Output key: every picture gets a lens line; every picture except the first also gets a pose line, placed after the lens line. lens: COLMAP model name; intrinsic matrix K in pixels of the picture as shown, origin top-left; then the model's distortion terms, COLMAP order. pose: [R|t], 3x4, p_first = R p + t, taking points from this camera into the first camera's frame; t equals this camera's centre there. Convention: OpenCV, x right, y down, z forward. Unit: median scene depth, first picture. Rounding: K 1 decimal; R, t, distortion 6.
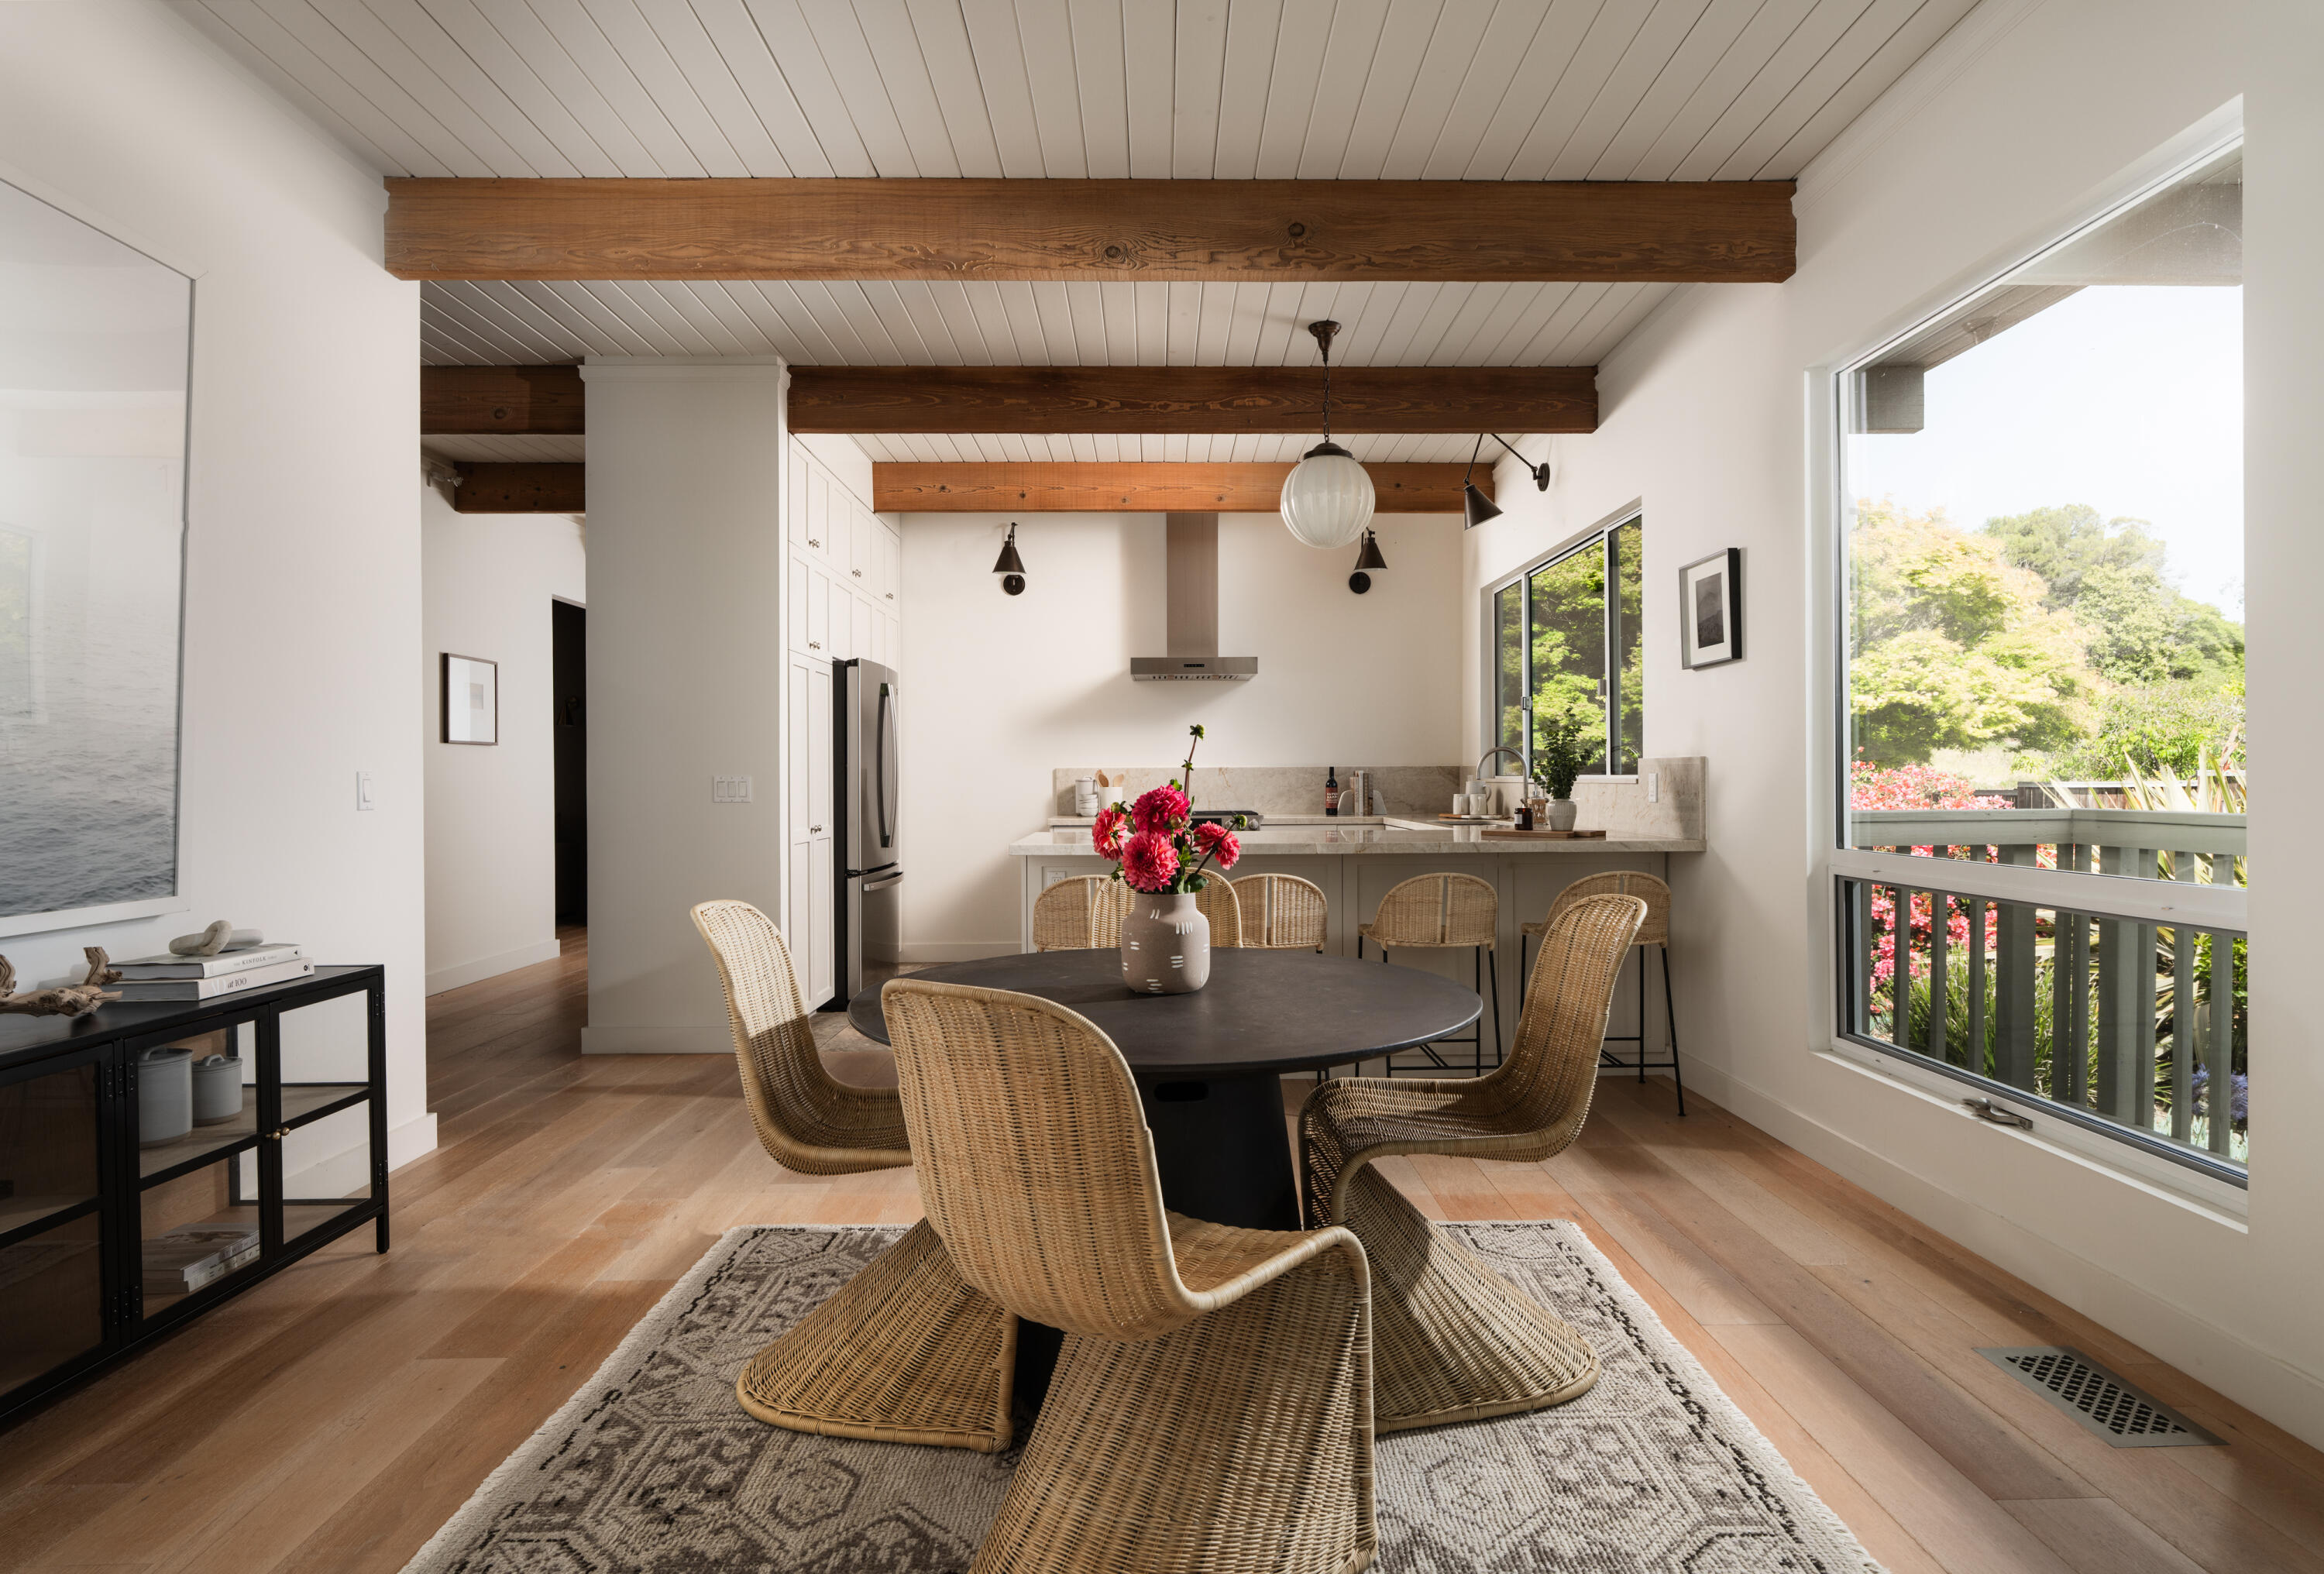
lens RADIAL K [[1203.5, 0, 1161.7], [0, 1203.5, 788.7], [0, 0, 1]] dist [0.000158, -0.000165]
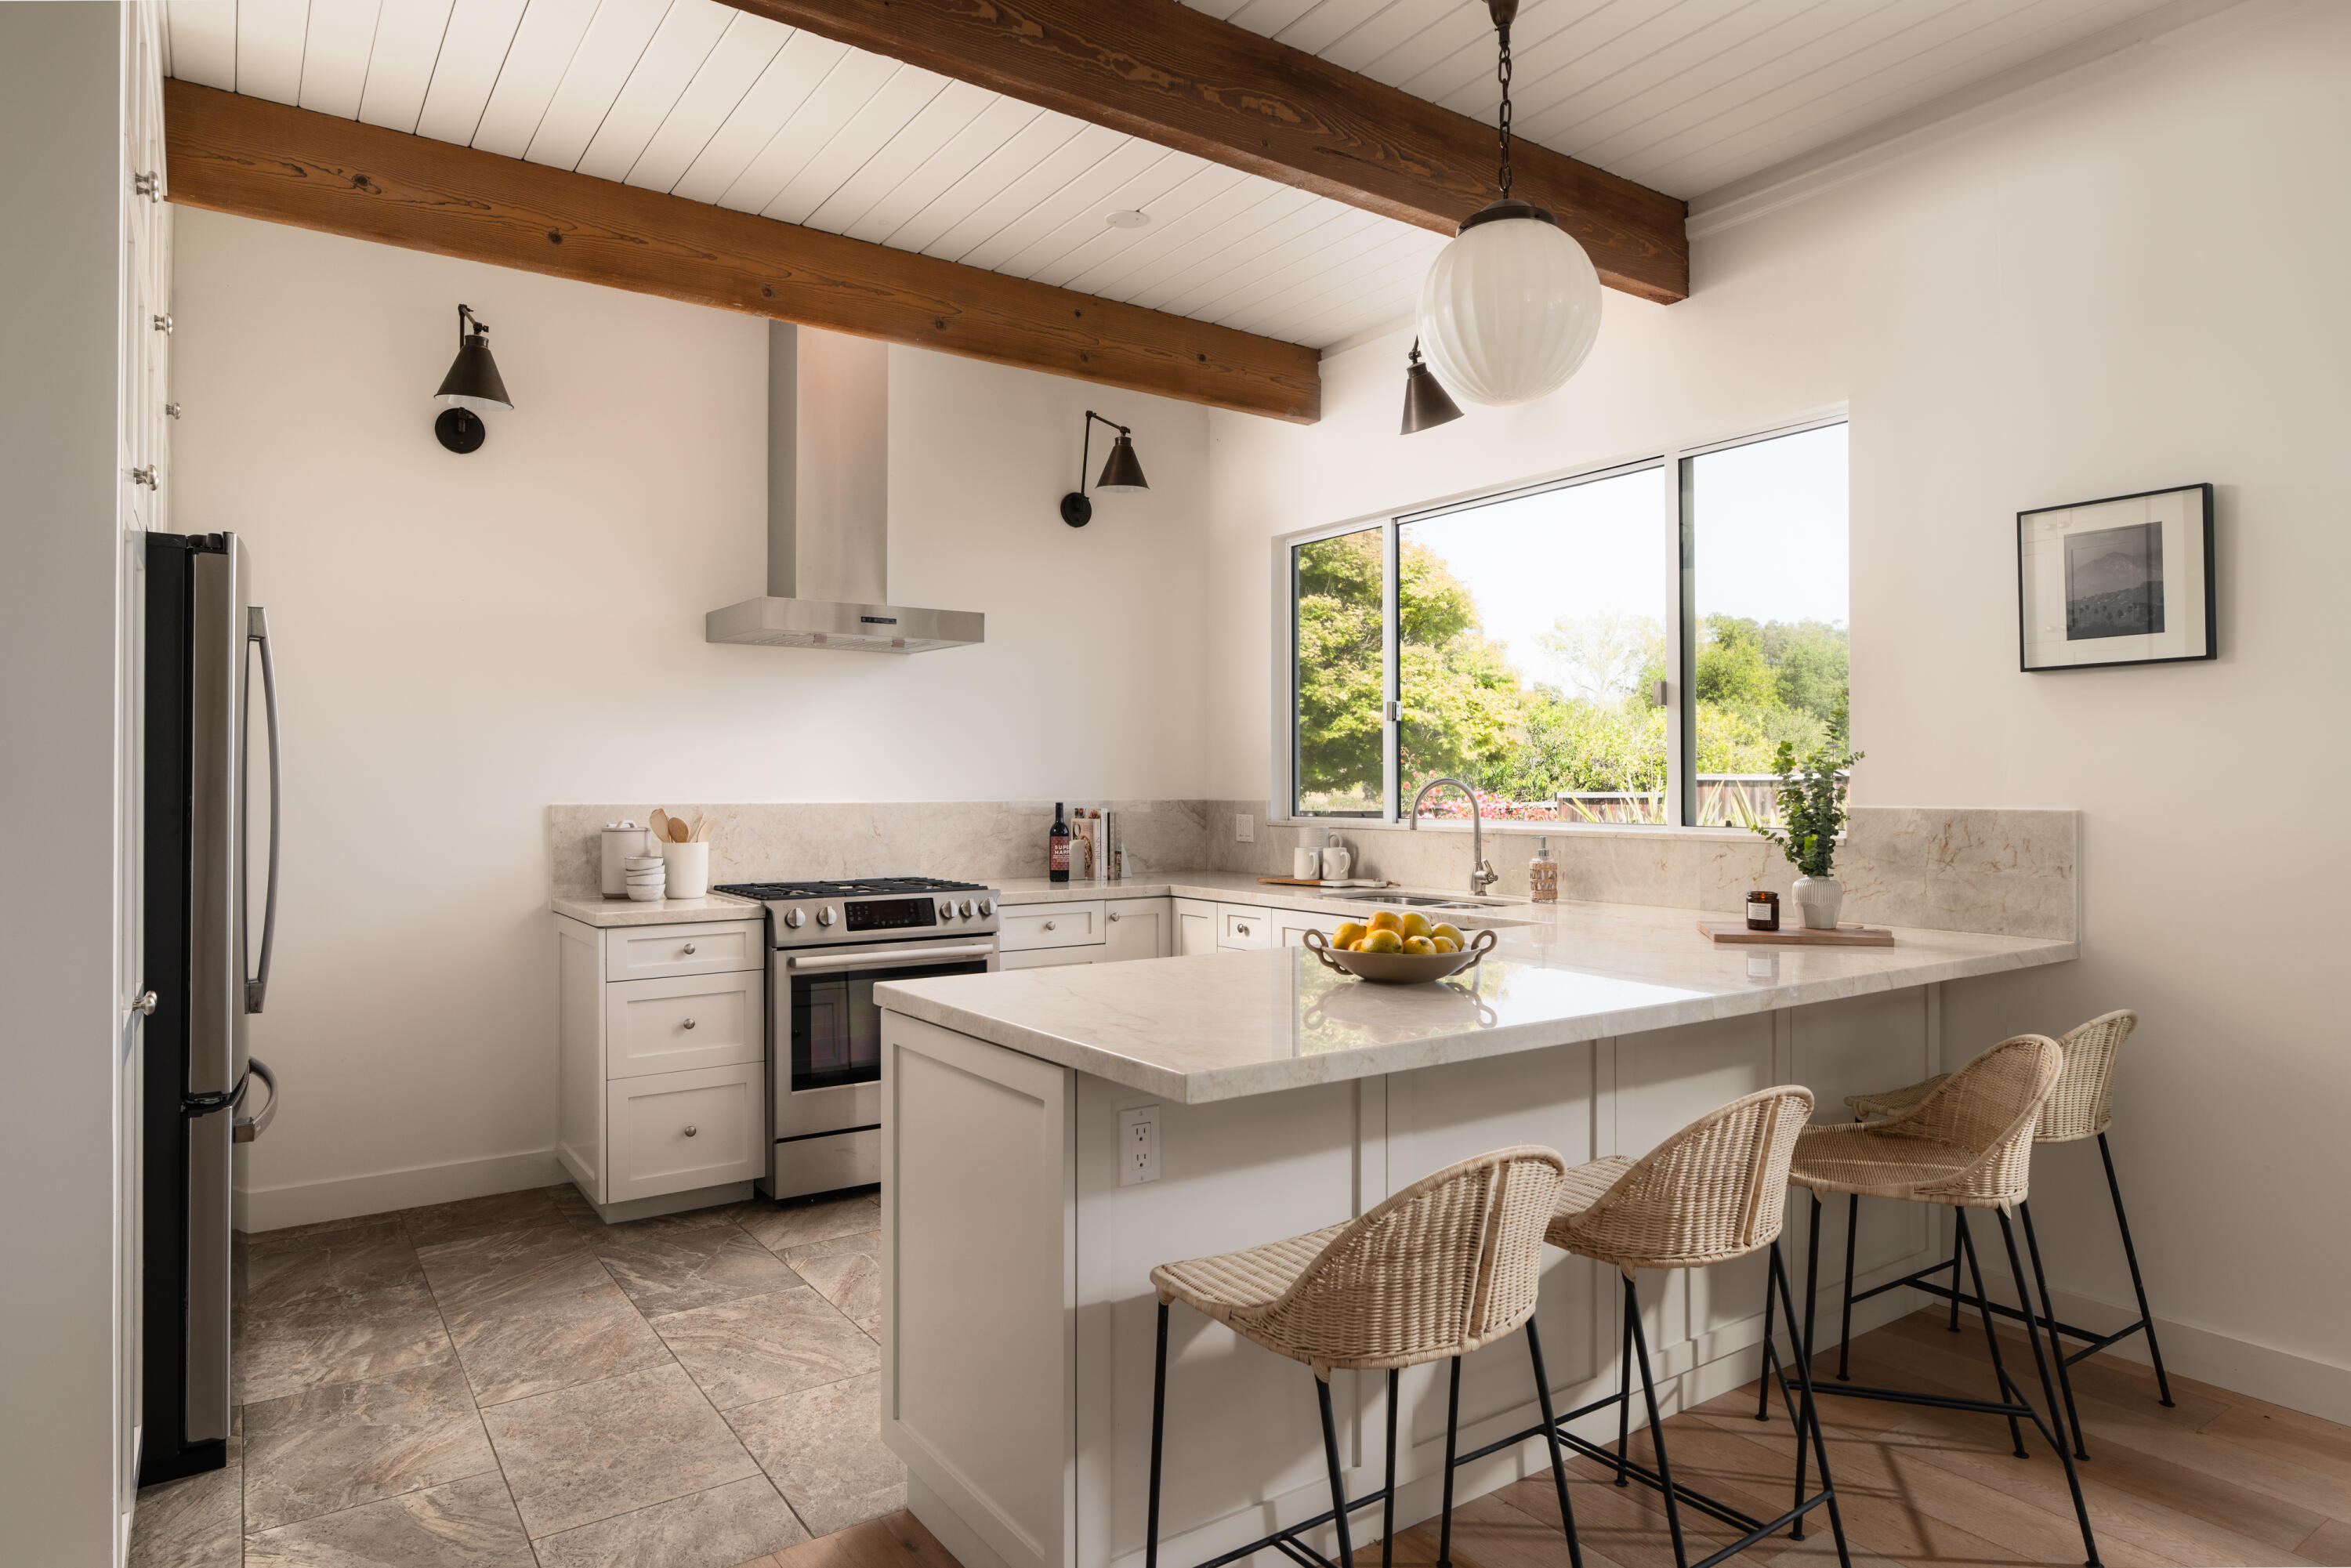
lens RADIAL K [[1375.1, 0, 1178.3], [0, 1375.1, 776.1], [0, 0, 1]] dist [0.002332, 0.000007]
pose [[0.821981, 0.006290, 0.569480, -0.207763], [0.004145, 0.999846, -0.017027, -0.019718], [-0.569499, 0.016356, 0.821829, 0.392351]]
